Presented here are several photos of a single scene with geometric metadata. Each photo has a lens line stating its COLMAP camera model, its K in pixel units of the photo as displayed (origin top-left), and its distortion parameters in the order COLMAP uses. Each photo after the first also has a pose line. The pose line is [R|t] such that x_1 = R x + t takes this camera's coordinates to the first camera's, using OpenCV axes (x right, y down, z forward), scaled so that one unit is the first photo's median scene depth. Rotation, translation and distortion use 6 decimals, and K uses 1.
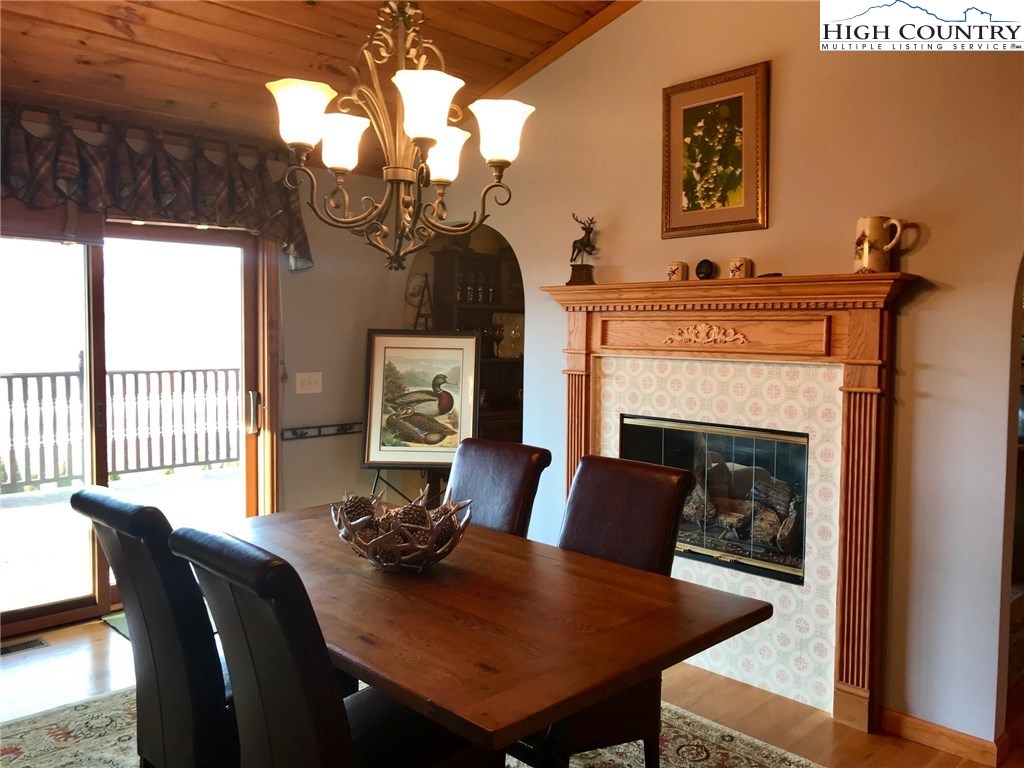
lens RADIAL K [[847.2, 0, 513.4], [0, 847.2, 378.0], [0, 0, 1]] dist [0.091507, -0.128687]
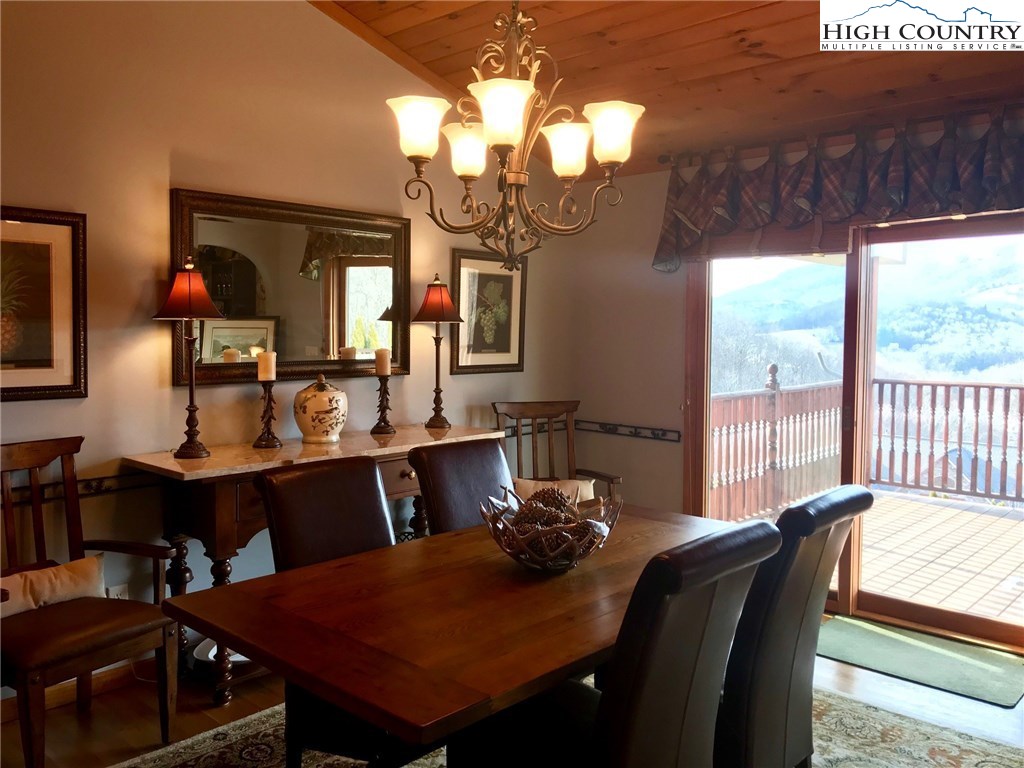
lens RADIAL K [[847.2, 0, 513.4], [0, 847.2, 378.0], [0, 0, 1]] dist [0.091507, -0.128687]
pose [[0.041596, 0.038559, -0.998390, 0.531095], [-0.062651, 0.997389, 0.035910, -0.019226], [0.997168, 0.061056, 0.043903, 0.572278]]
